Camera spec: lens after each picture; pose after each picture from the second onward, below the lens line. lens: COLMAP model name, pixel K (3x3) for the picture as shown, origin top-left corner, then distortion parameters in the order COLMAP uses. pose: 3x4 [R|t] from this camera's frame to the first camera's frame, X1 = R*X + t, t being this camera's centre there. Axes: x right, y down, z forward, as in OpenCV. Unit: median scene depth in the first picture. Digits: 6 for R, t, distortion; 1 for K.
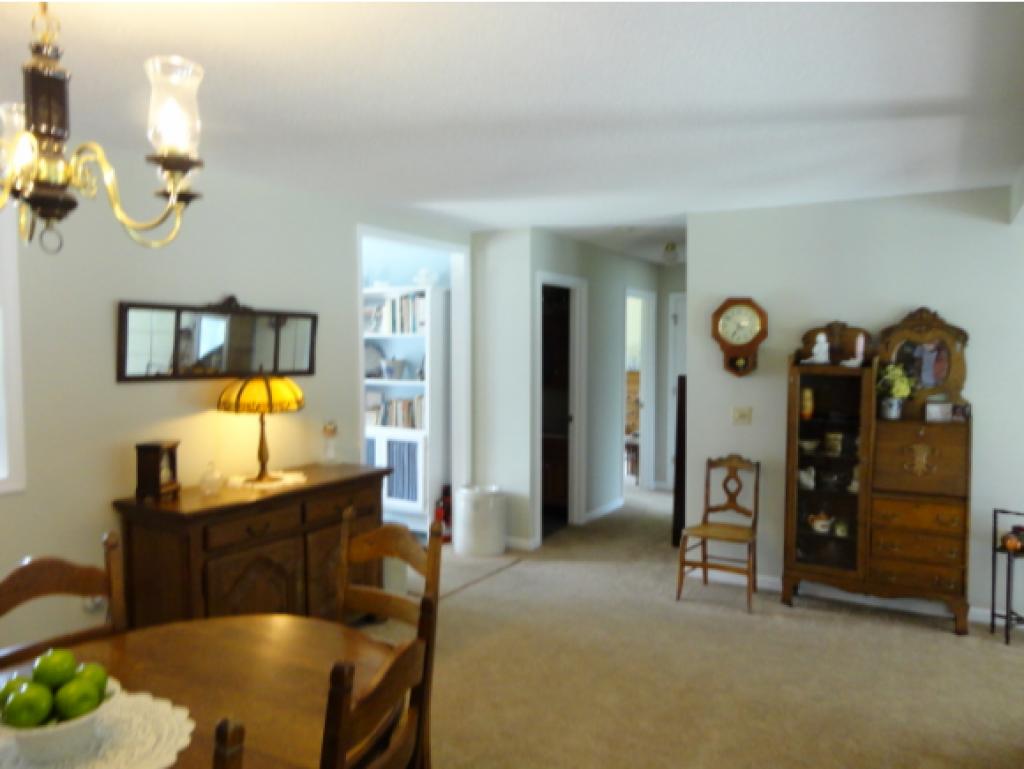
lens RADIAL K [[749.1, 0, 506.7], [0, 749.1, 385.0], [0, 0, 1]] dist [-0.006135, 0.003740]
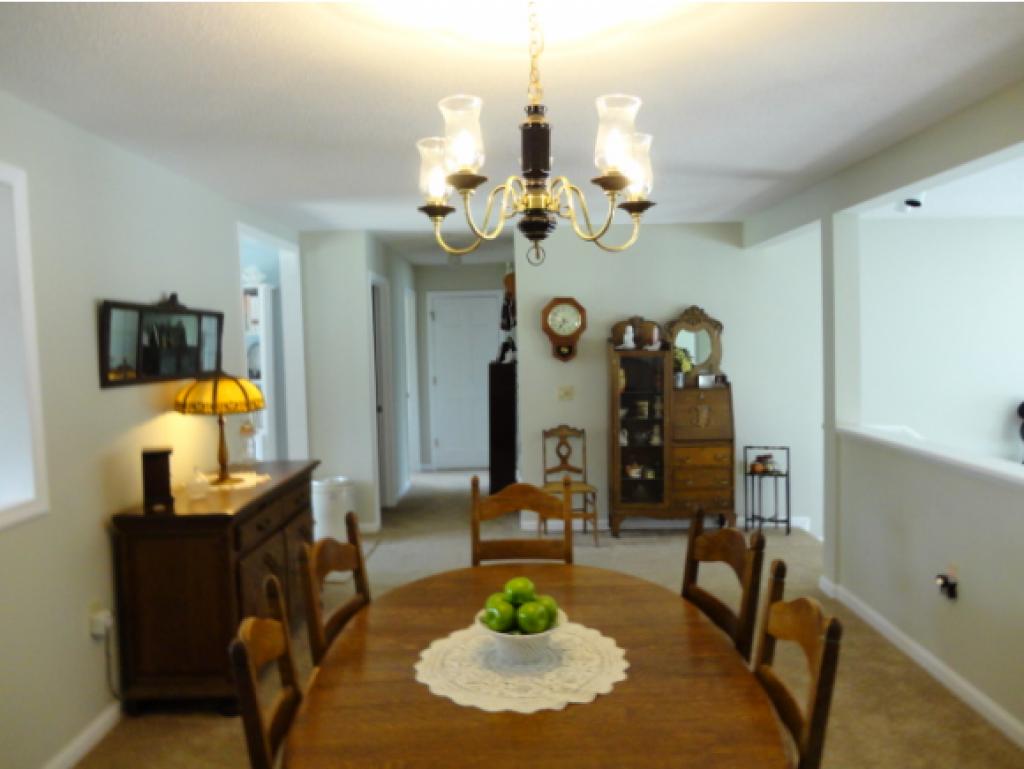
lens RADIAL K [[749.1, 0, 506.7], [0, 749.1, 385.0], [0, 0, 1]] dist [-0.006135, 0.003740]
pose [[0.873695, -0.051182, 0.483774, -0.405606], [0.049051, 0.998650, 0.017070, 0.001446], [-0.483995, 0.008816, 0.875026, -0.036054]]
